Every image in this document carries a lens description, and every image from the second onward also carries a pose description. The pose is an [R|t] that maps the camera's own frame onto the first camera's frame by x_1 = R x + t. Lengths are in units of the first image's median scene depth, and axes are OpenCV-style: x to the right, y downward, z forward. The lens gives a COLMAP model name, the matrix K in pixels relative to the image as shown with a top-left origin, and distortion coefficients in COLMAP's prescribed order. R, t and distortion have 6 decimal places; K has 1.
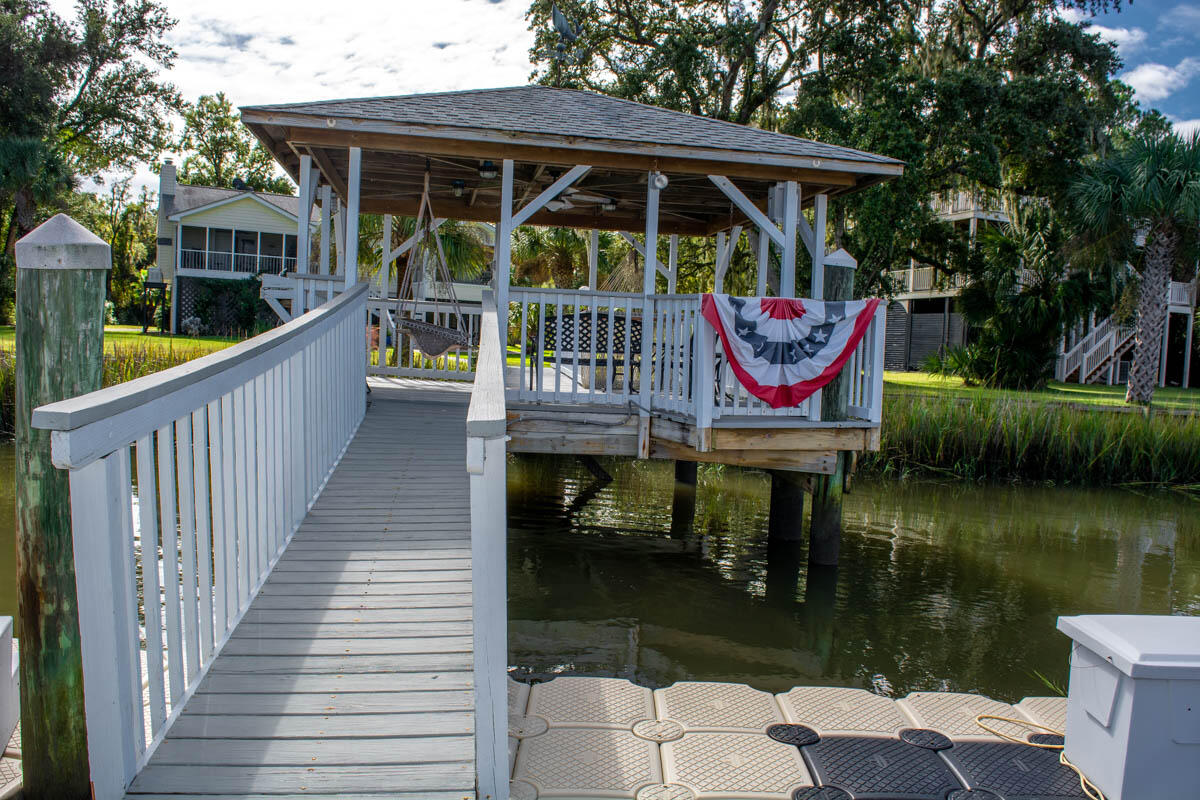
lens RADIAL K [[945.4, 0, 600.0], [0, 945.4, 400.0], [0, 0, 1]] dist [-0.088777, 0.008978]
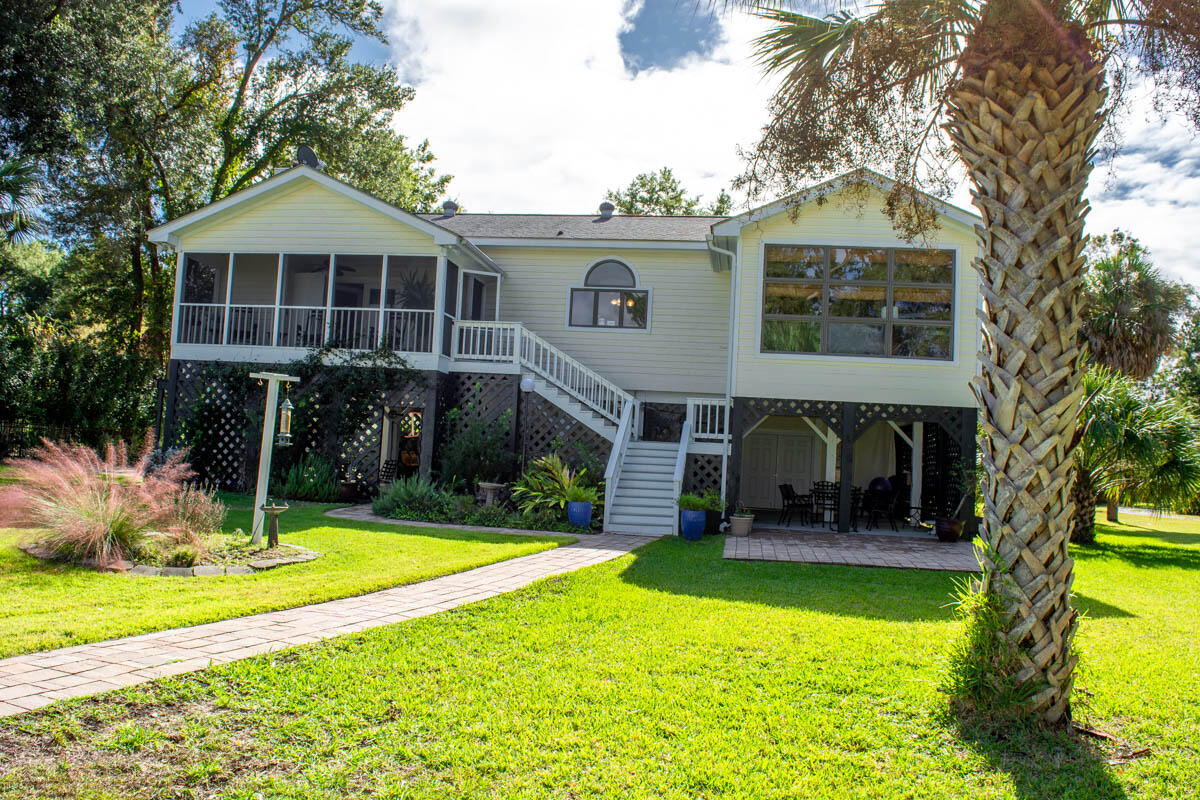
lens RADIAL K [[945.4, 0, 600.0], [0, 945.4, 400.0], [0, 0, 1]] dist [-0.088777, 0.008978]
pose [[0.819141, -0.042008, -0.572052, -0.034256], [-0.049777, 0.988346, -0.143856, -0.055350], [0.571428, 0.146313, 0.807504, 0.715494]]
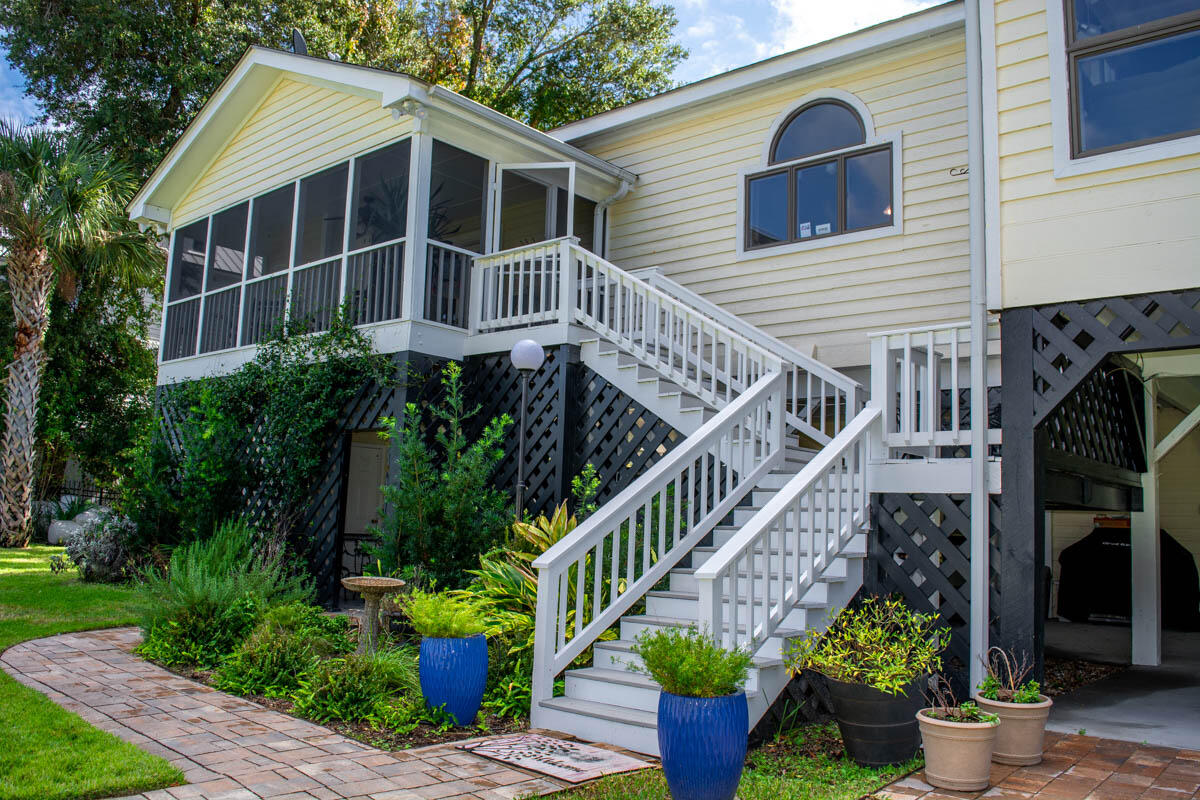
lens RADIAL K [[945.4, 0, 600.0], [0, 945.4, 400.0], [0, 0, 1]] dist [-0.088777, 0.008978]
pose [[0.363796, -0.147472, -0.919731, -0.123937], [-0.077931, 0.979107, -0.187817, -0.077782], [0.928213, 0.140003, 0.344703, 0.980432]]
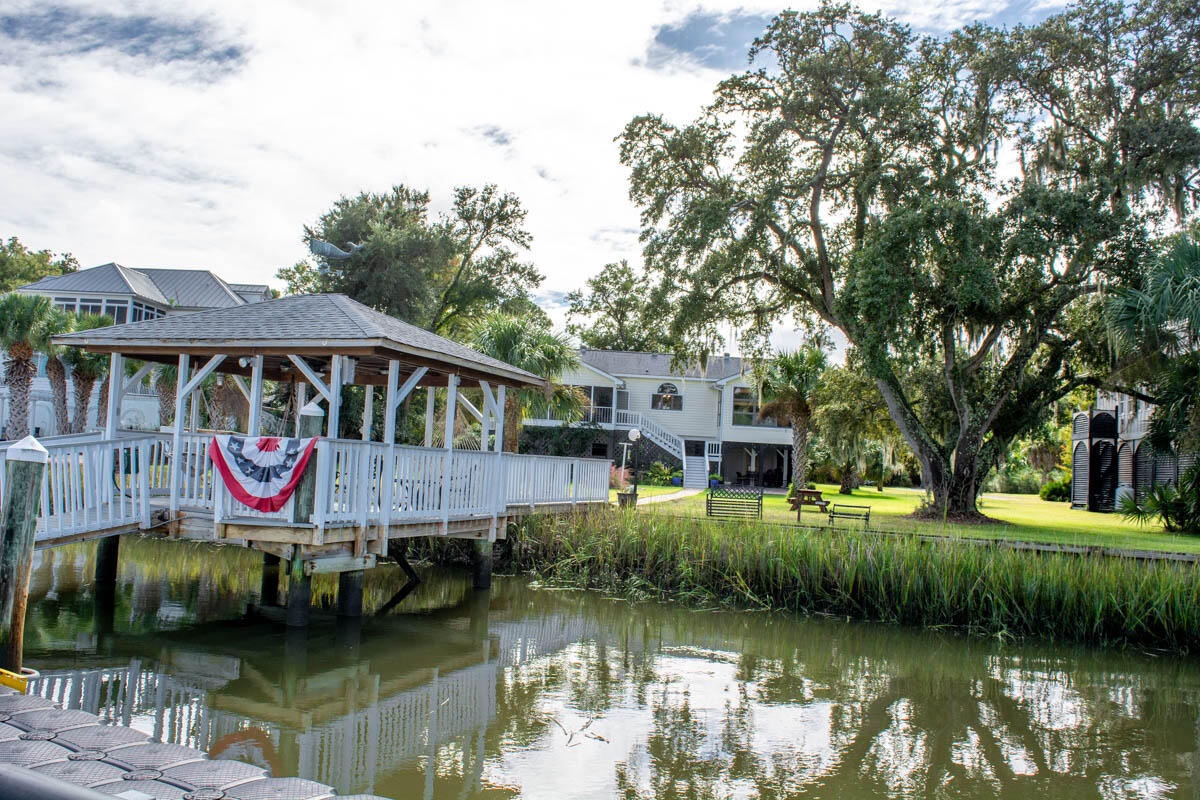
lens RADIAL K [[954.9, 0, 600.0], [0, 954.9, 400.0], [0, 0, 1]] dist [-0.089056, 0.003282]
pose [[0.885459, -0.031785, -0.463629, 0.187232], [-0.038833, 0.989108, -0.141976, 0.003335], [0.463092, 0.143718, 0.874580, -0.009696]]
